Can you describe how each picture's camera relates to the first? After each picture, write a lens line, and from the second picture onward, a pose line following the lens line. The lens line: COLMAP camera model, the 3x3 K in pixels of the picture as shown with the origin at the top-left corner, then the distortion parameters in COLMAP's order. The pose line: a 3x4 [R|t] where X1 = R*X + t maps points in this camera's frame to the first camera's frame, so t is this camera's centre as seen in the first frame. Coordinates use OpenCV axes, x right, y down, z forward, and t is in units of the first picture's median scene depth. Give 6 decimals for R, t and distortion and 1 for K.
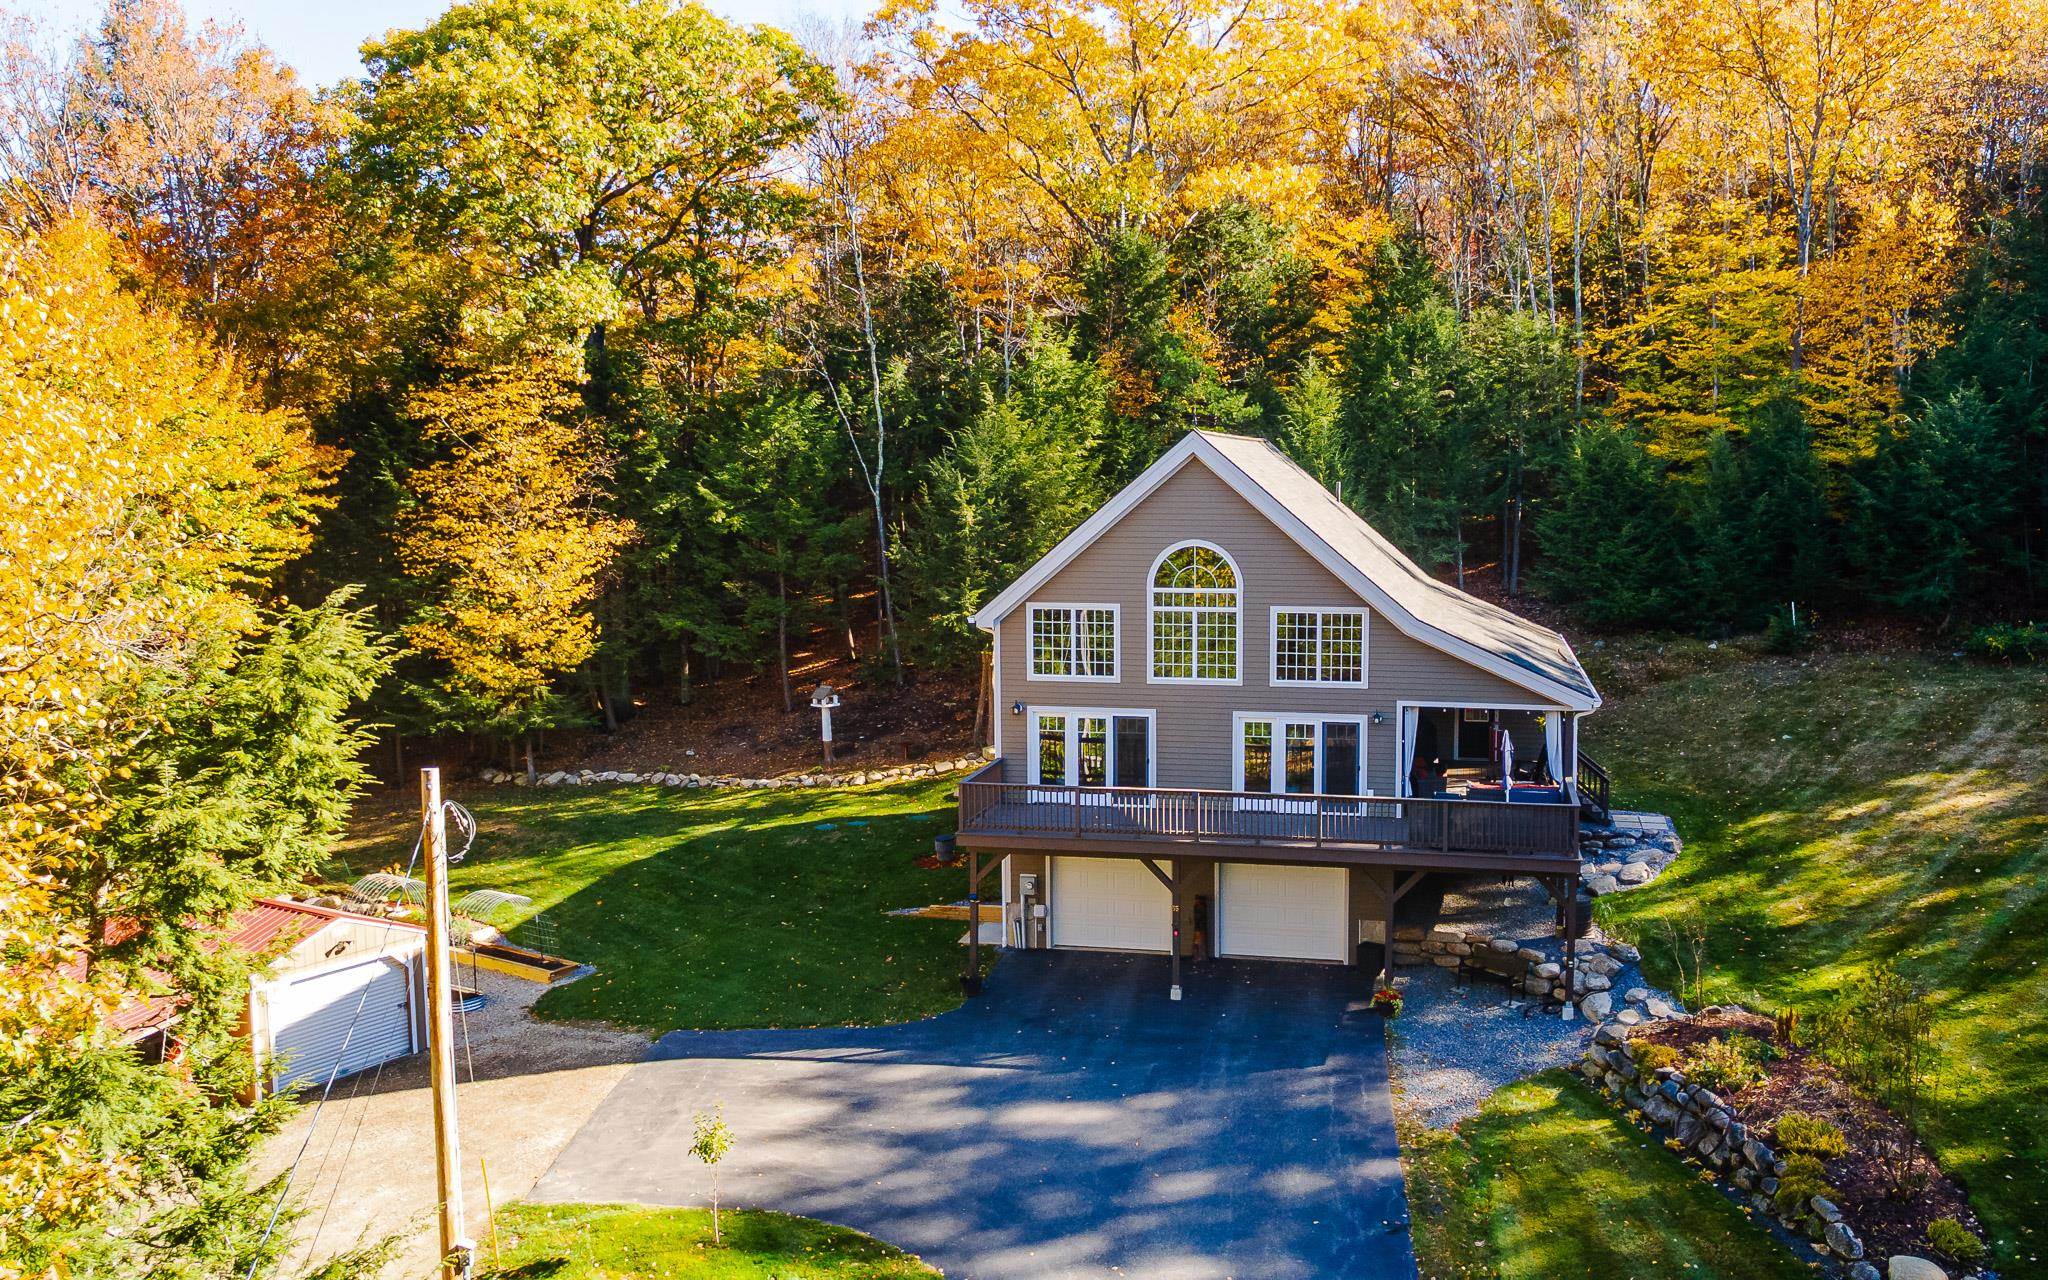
lens RADIAL K [[1647.5, 0, 1157.7], [0, 1647.5, 640.9], [0, 0, 1]] dist [0.030651, -0.007700]
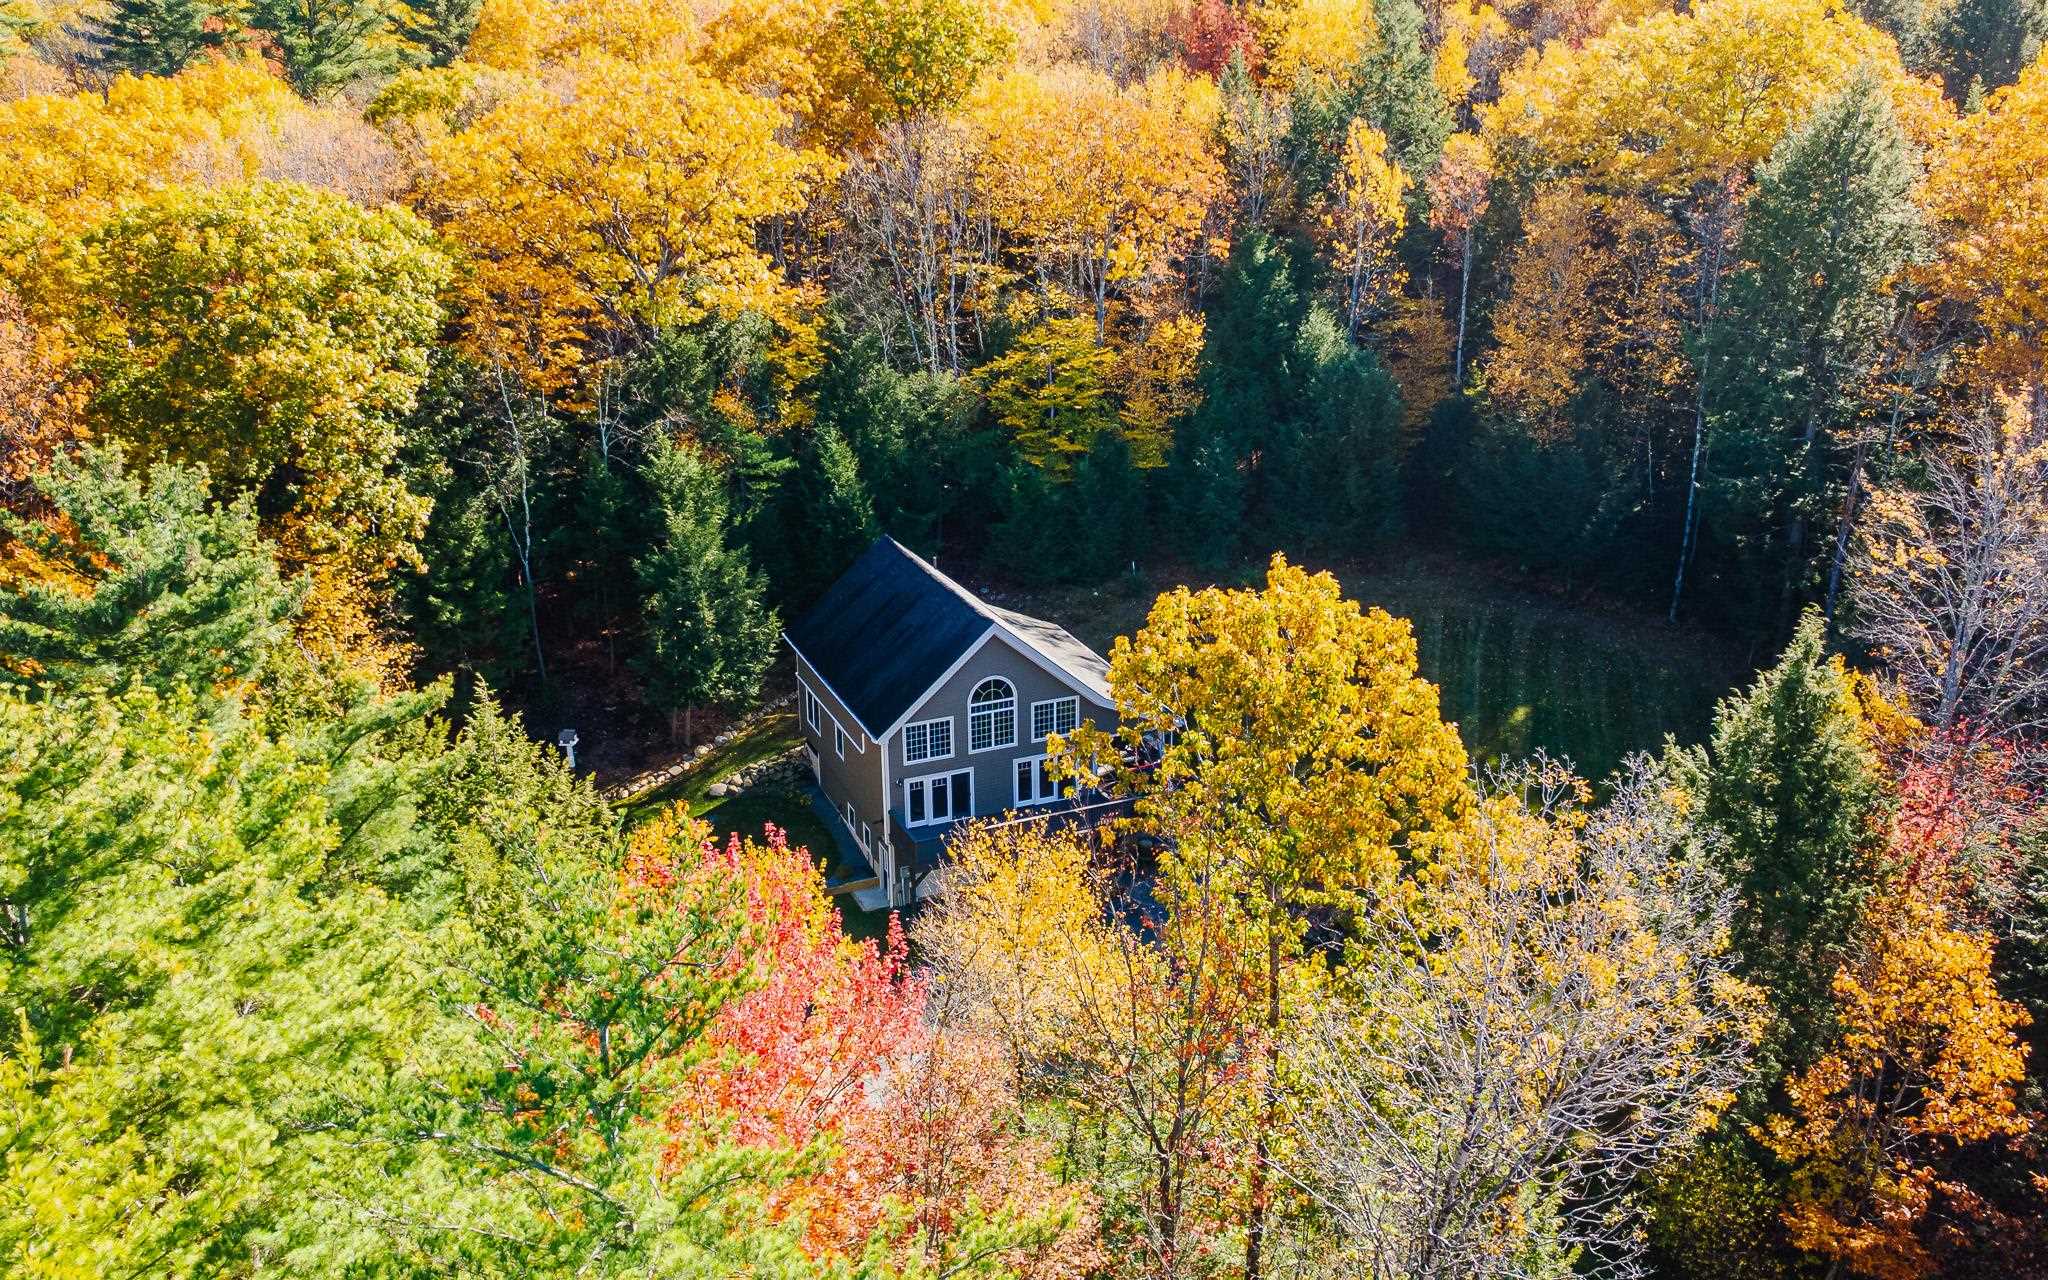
lens RADIAL K [[1638.0, 0, 1058.5], [0, 1638.0, 635.9], [0, 0, 1]] dist [0.029401, -0.009526]
pose [[0.823483, -0.190842, 0.534279, -0.871261], [0.060112, 0.965775, 0.252319, -0.553872], [-0.564147, -0.175664, 0.806772, -0.489183]]
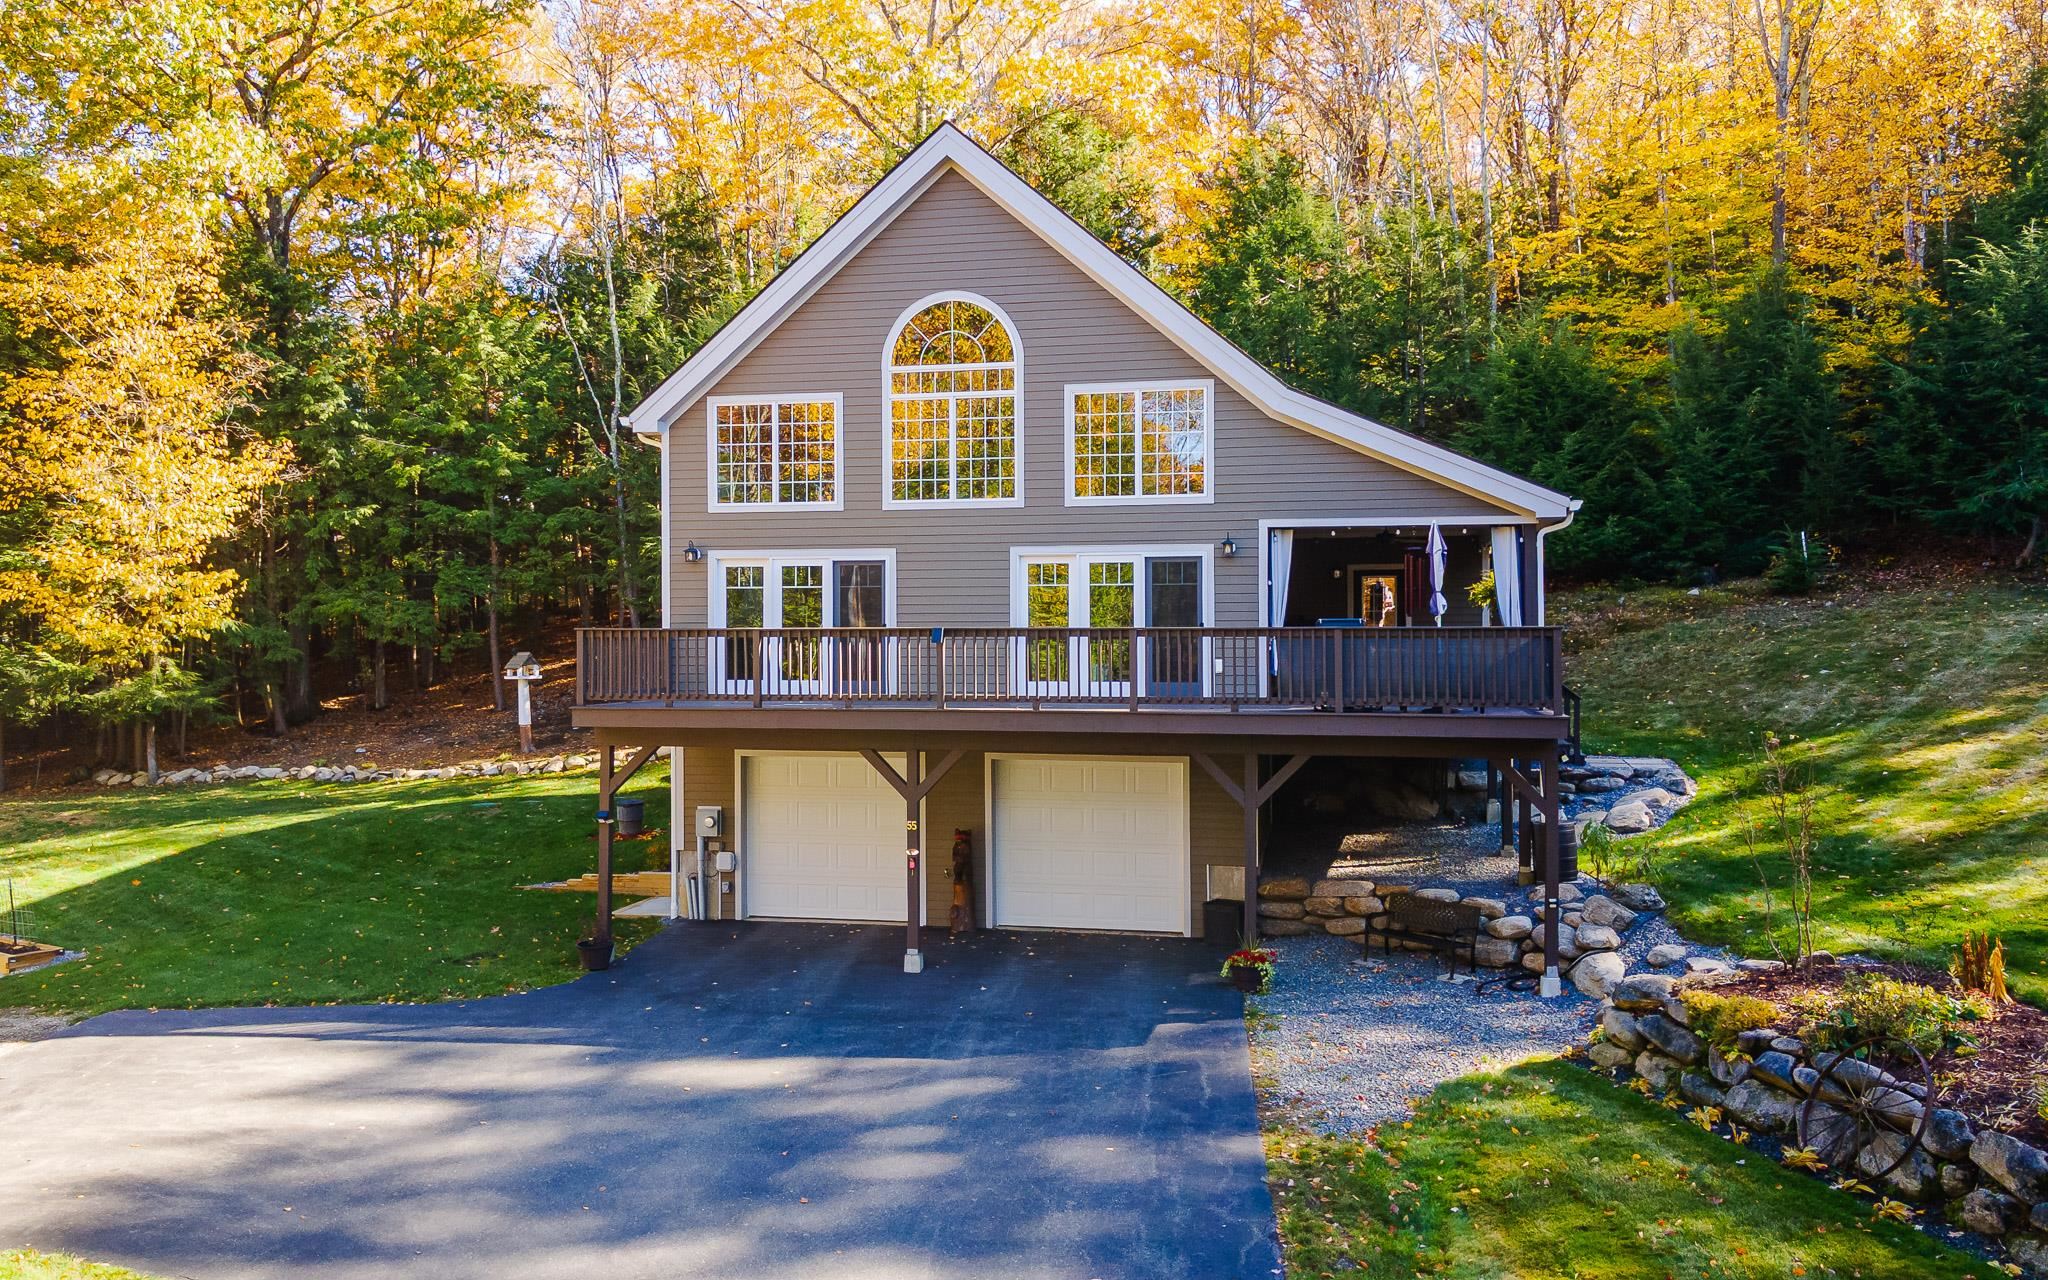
lens RADIAL K [[1673.4, 0, 954.1], [0, 1673.4, 636.9], [0, 0, 1]] dist [0.034024, 0.018521]
pose [[0.998869, -0.004142, -0.047364, 0.055004], [-0.000649, 0.994918, -0.100687, 0.146970], [0.047540, 0.100604, 0.993790, 0.335067]]
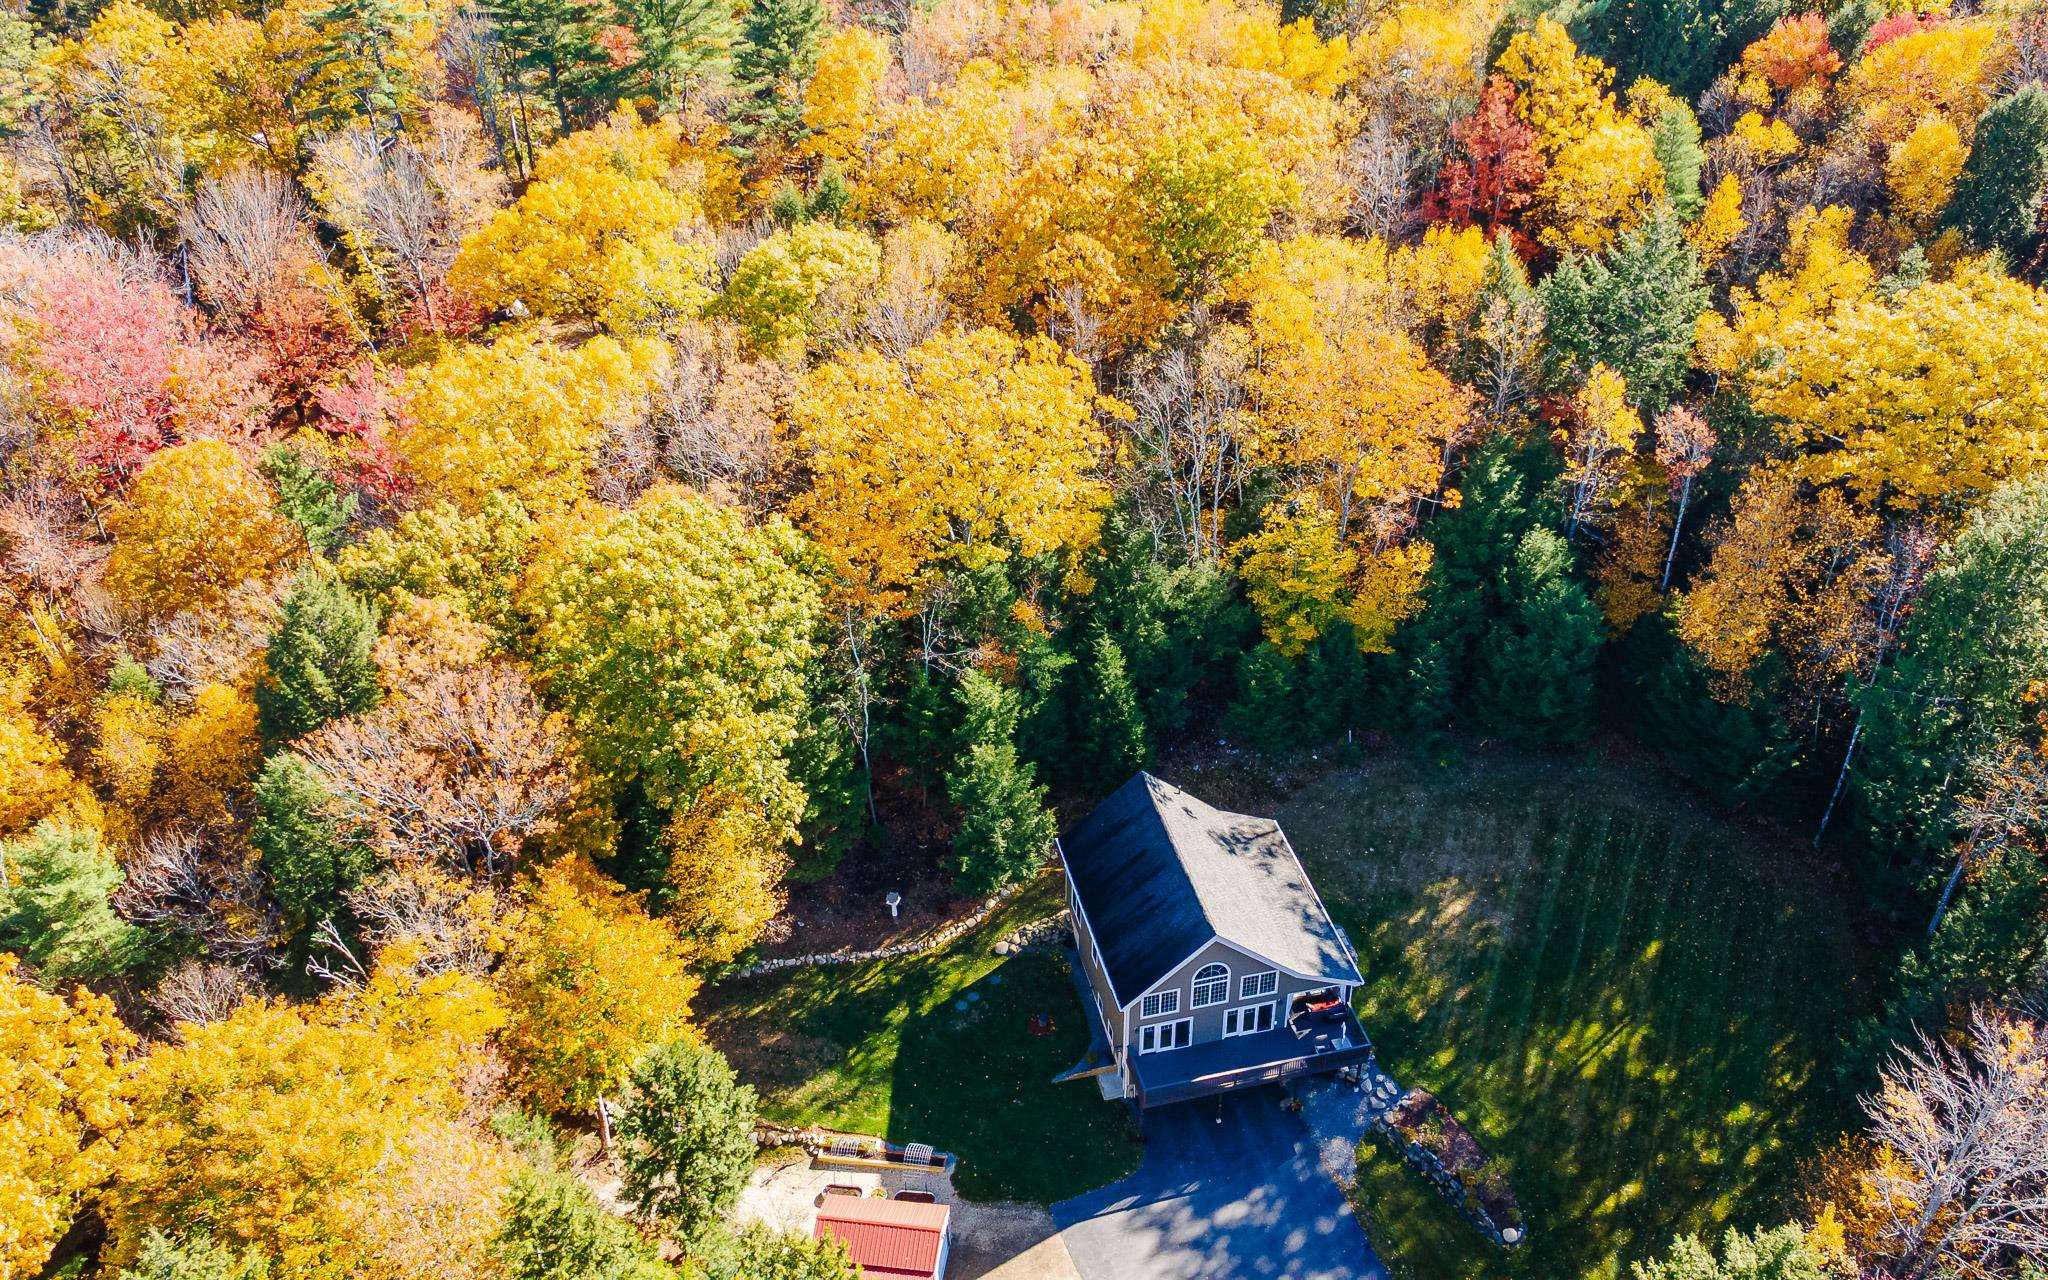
lens RADIAL K [[1638.0, 0, 1058.5], [0, 1638.0, 635.9], [0, 0, 1]] dist [0.029401, -0.009526]
pose [[0.909128, -0.238733, 0.341309, -0.873822], [0.046493, 0.872483, 0.486428, -1.629986], [-0.413913, -0.426357, 0.804298, -0.612081]]
